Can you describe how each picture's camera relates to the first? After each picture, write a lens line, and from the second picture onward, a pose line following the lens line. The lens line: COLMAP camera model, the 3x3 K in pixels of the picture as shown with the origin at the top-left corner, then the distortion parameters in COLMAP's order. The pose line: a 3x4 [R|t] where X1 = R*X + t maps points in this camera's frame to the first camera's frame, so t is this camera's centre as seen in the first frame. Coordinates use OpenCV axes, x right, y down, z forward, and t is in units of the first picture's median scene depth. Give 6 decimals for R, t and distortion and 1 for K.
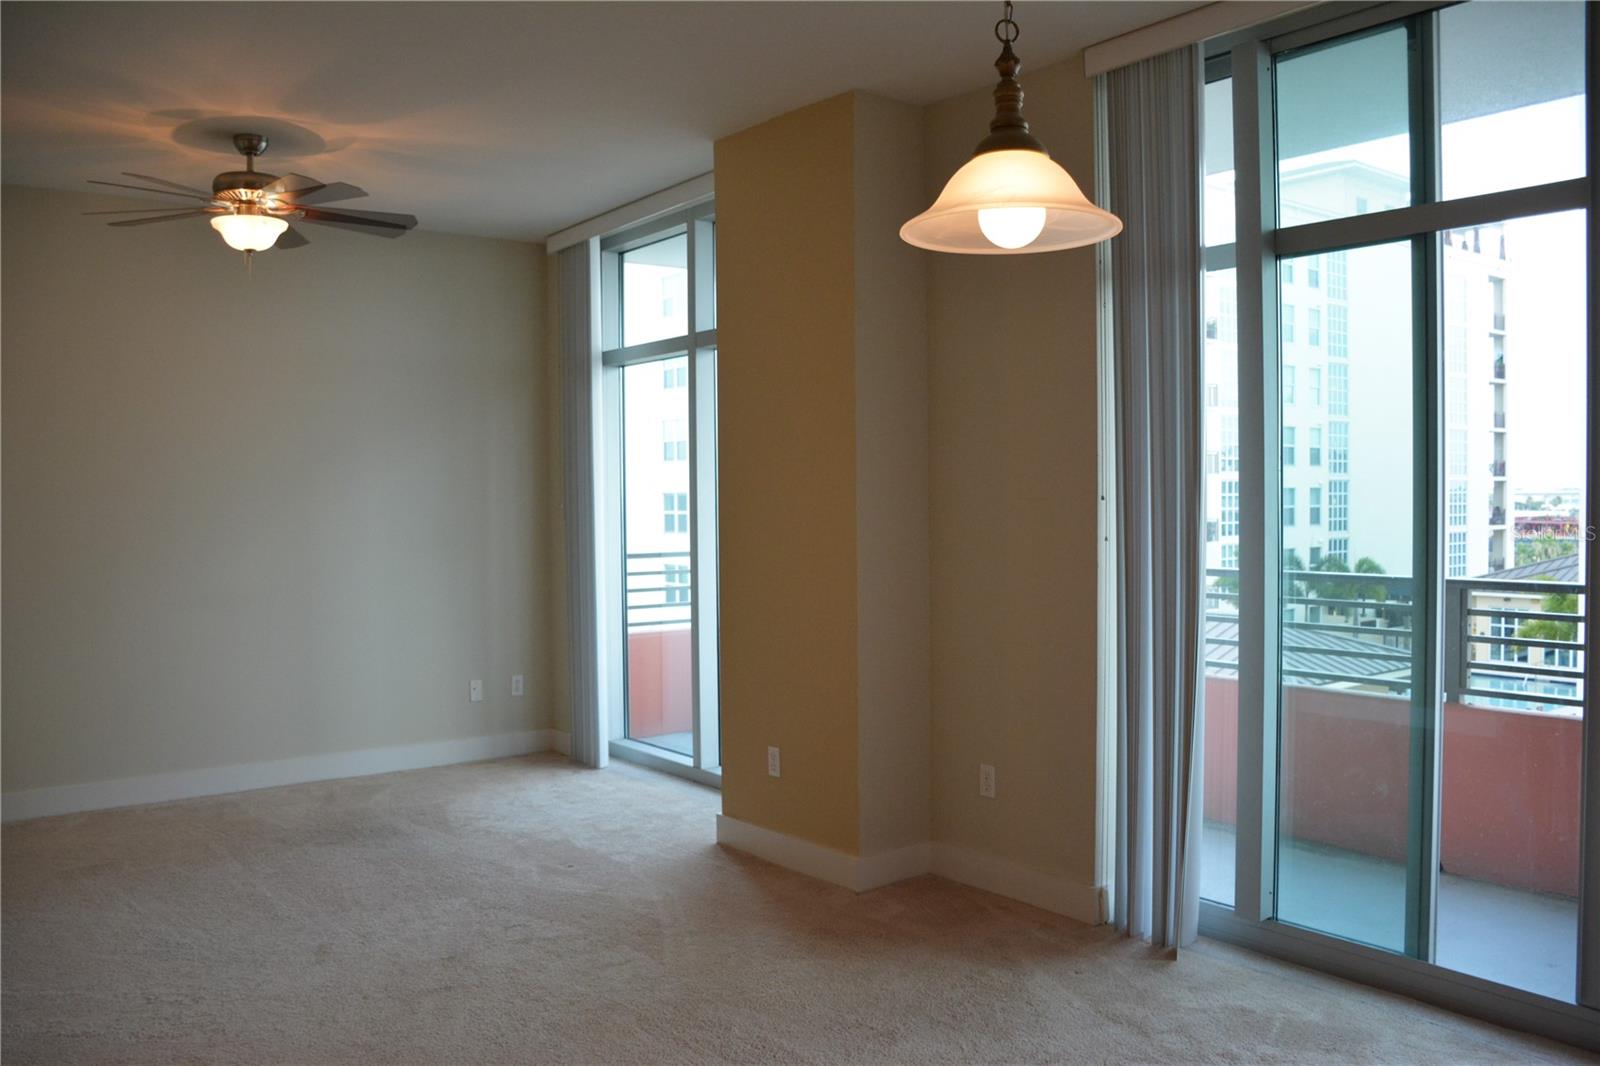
lens RADIAL K [[1280.7, 0, 795.2], [0, 1280.7, 535.2], [0, 0, 1]] dist [-0.155257, 0.122060]
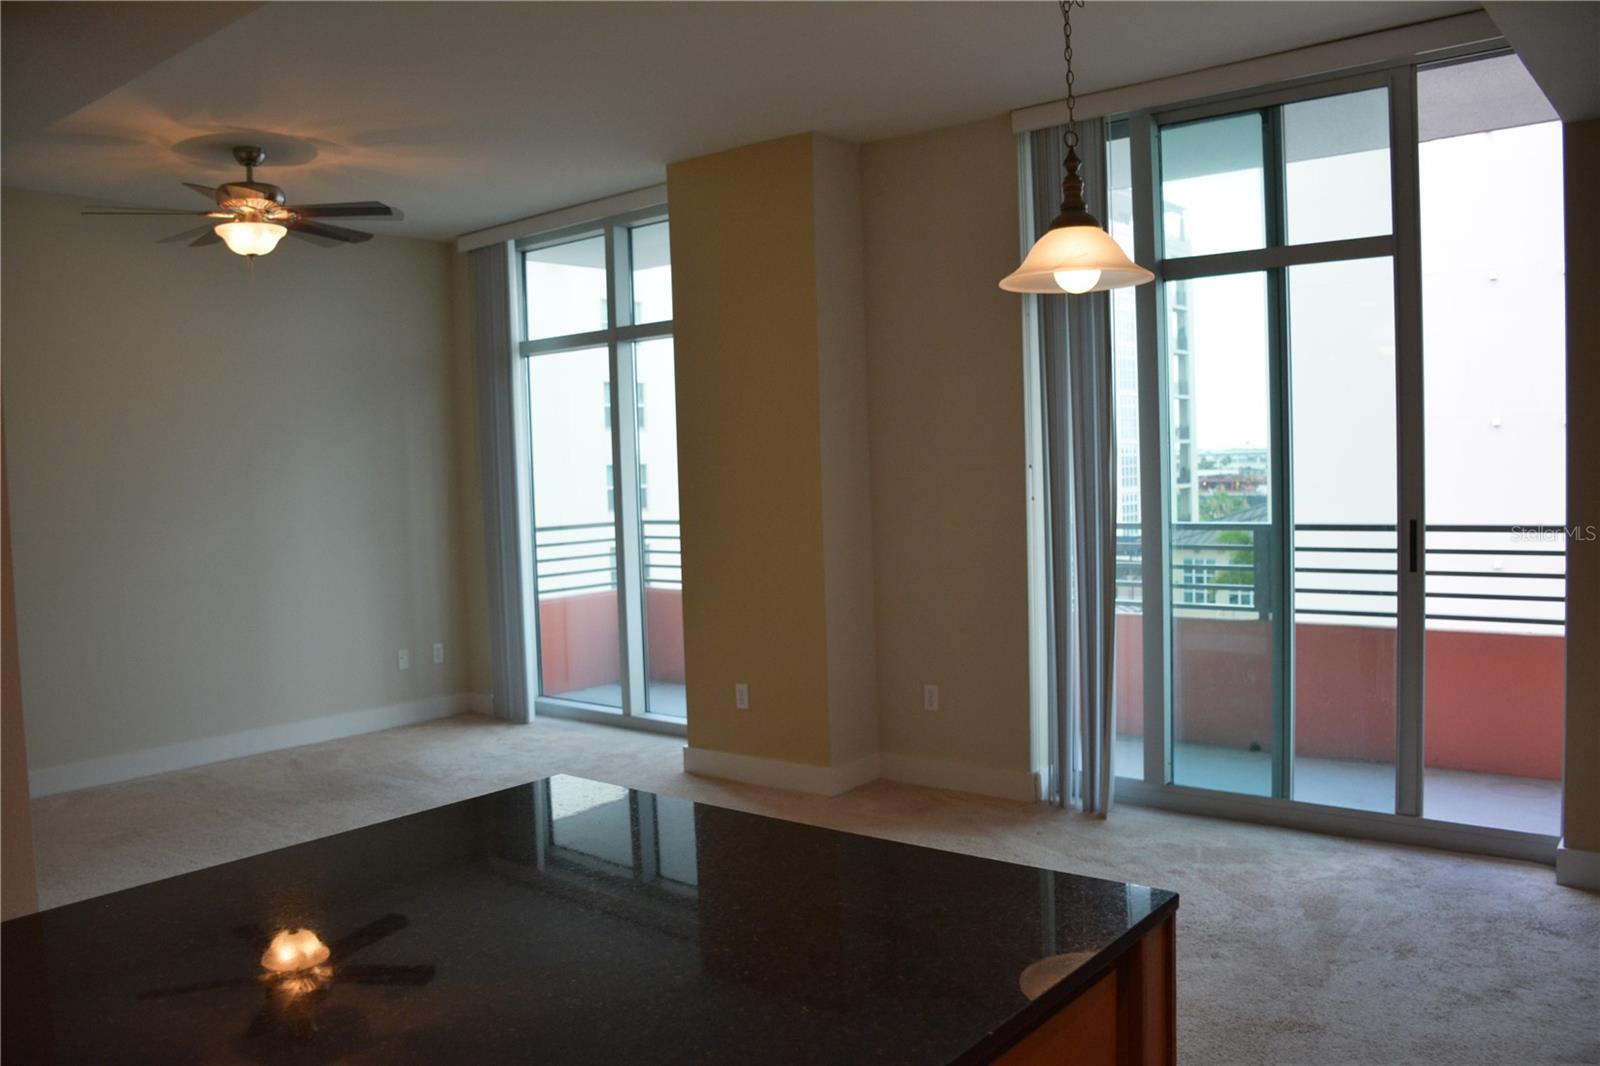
lens RADIAL K [[1280.7, 0, 795.2], [0, 1280.7, 535.2], [0, 0, 1]] dist [-0.155257, 0.122060]
pose [[0.973742, -0.033702, 0.225148, -0.228989], [0.028981, 0.999286, 0.024244, 0.001515], [-0.225804, -0.017083, 0.974023, -0.159326]]
